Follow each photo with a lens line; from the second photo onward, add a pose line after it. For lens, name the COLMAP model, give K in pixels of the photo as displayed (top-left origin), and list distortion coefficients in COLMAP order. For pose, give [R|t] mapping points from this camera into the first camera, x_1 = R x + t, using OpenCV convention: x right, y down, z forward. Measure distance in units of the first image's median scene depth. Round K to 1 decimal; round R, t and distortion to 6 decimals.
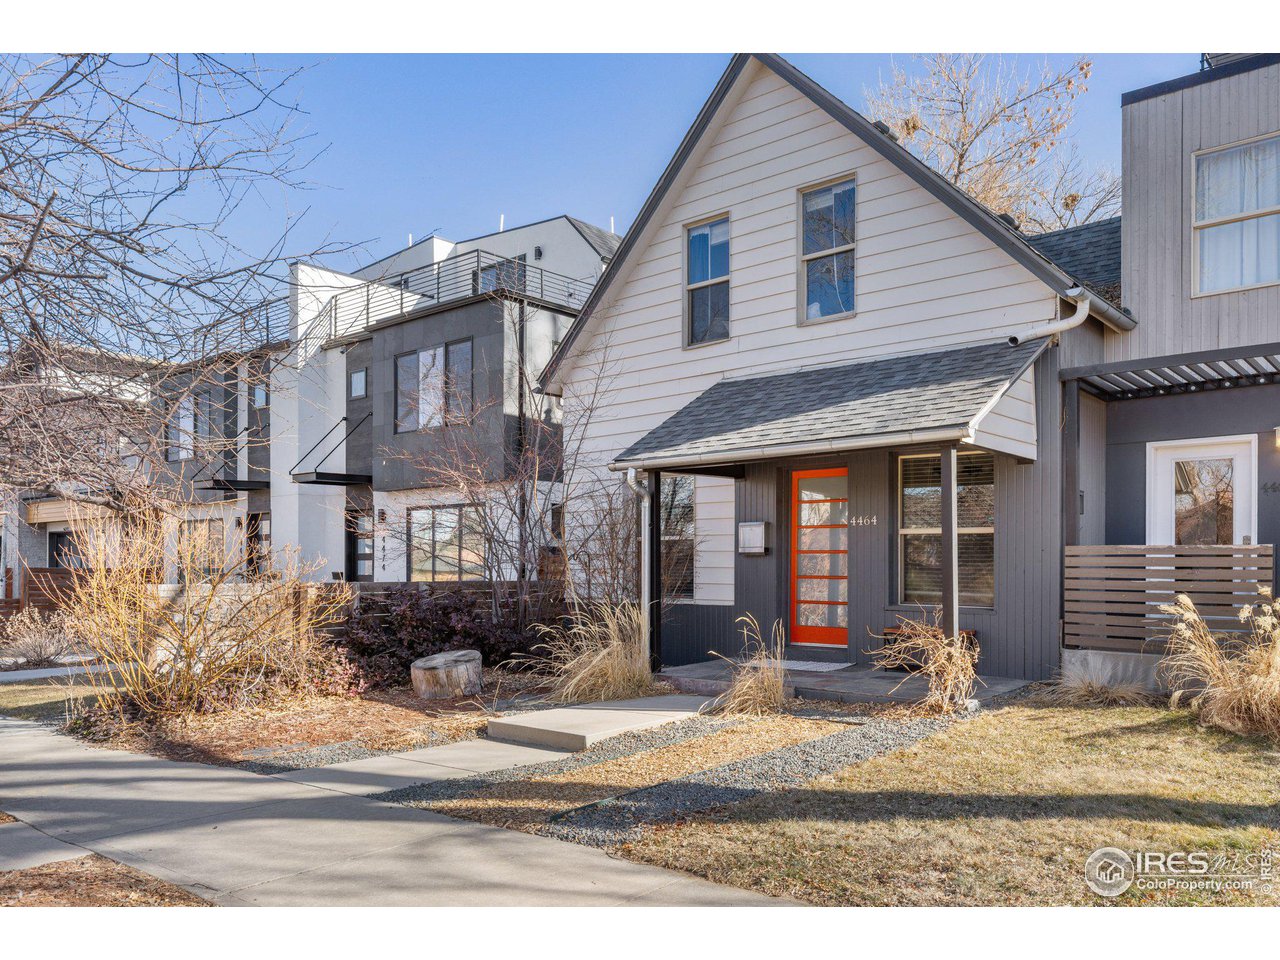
lens RADIAL K [[955.0, 0, 640.0], [0, 955.0, 480.0], [0, 0, 1]] dist [0.002463, 0.001276]
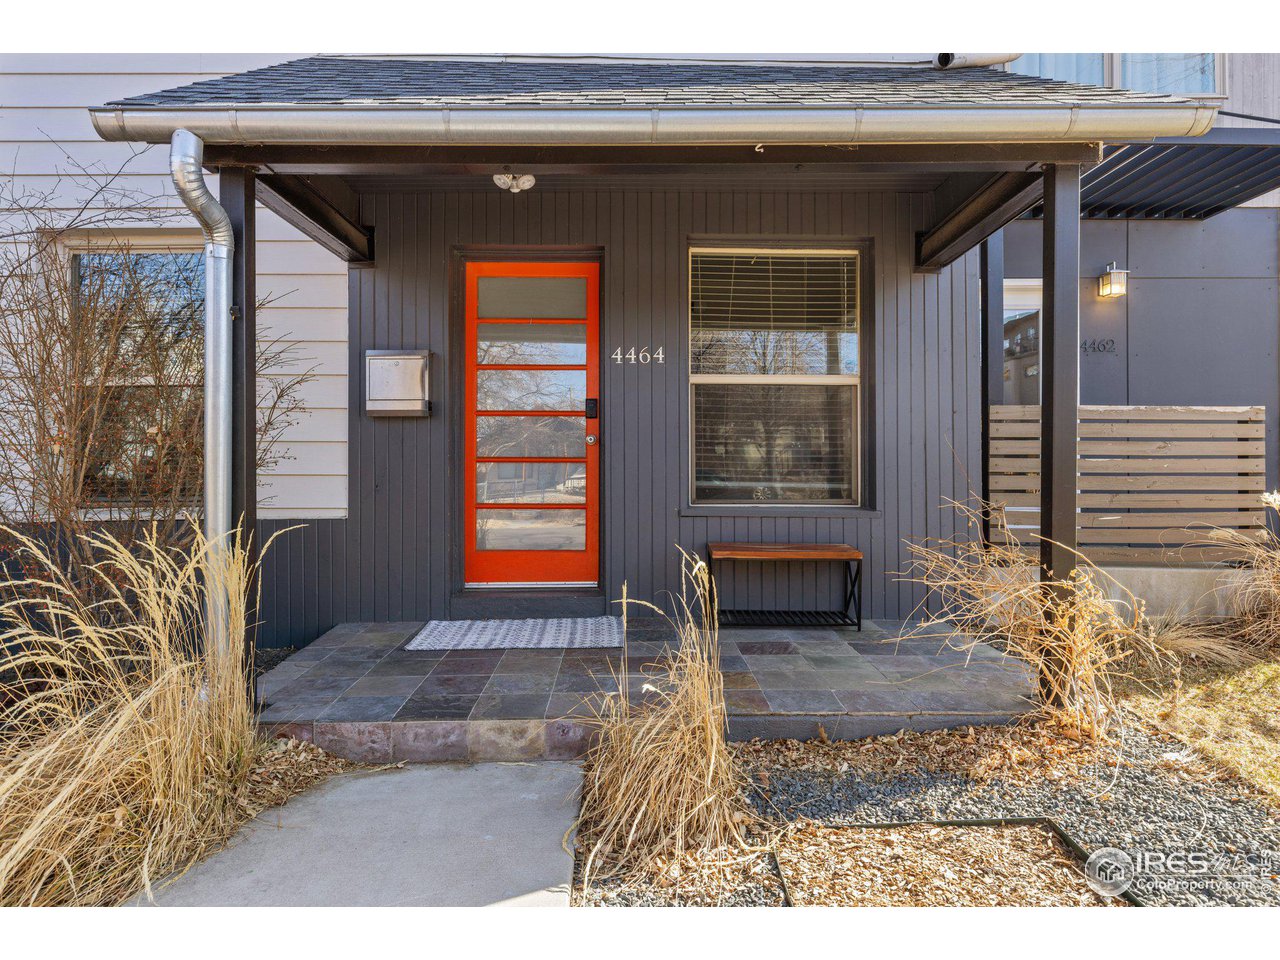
lens RADIAL K [[824.9, 0, 642.2], [0, 824.9, 445.2], [0, 0, 1]] dist [-0.002920, -0.000938]
pose [[0.741467, 0.014383, 0.670835, -0.078585], [-0.057568, 0.997447, 0.042243, 0.071485], [-0.668515, -0.069941, 0.740402, 0.623757]]
